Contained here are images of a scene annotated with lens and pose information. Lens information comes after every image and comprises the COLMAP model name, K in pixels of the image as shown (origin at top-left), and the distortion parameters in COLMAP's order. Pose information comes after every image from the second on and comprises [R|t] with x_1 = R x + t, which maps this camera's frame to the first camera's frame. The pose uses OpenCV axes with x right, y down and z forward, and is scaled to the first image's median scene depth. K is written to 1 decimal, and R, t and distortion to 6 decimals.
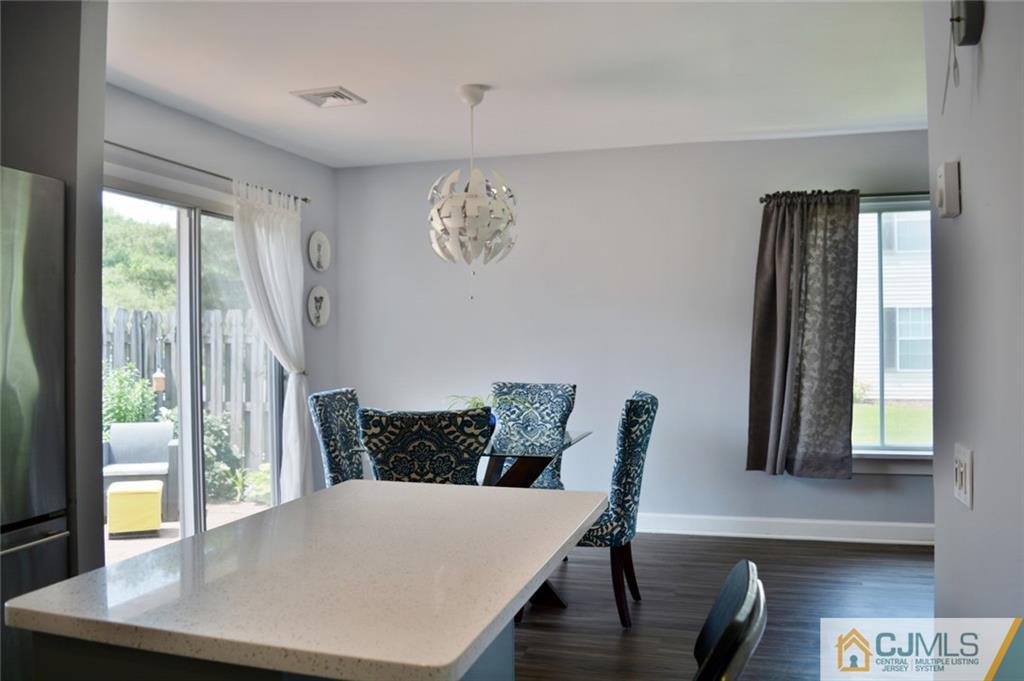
lens RADIAL K [[813.0, 0, 512.0], [0, 813.0, 322.6], [0, 0, 1]] dist [-0.097007, 0.017242]
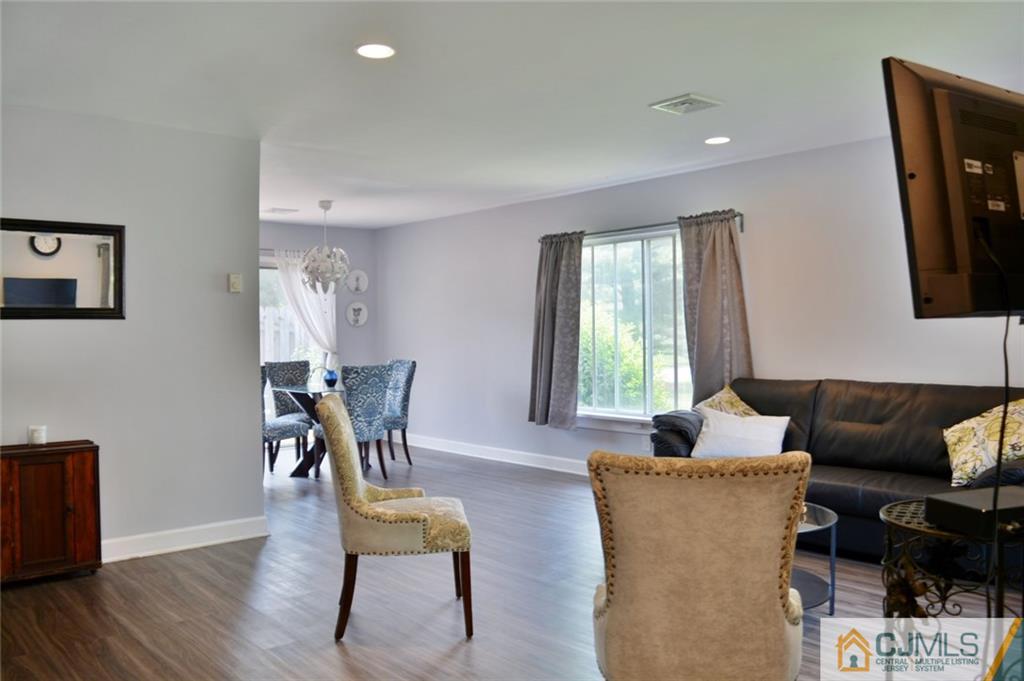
lens RADIAL K [[813.0, 0, 512.0], [0, 813.0, 322.6], [0, 0, 1]] dist [-0.097007, 0.017242]
pose [[0.845552, -0.004115, -0.533877, 1.092921], [0.008654, 0.999945, 0.005999, -0.011019], [0.533822, -0.009693, 0.845541, -0.303275]]
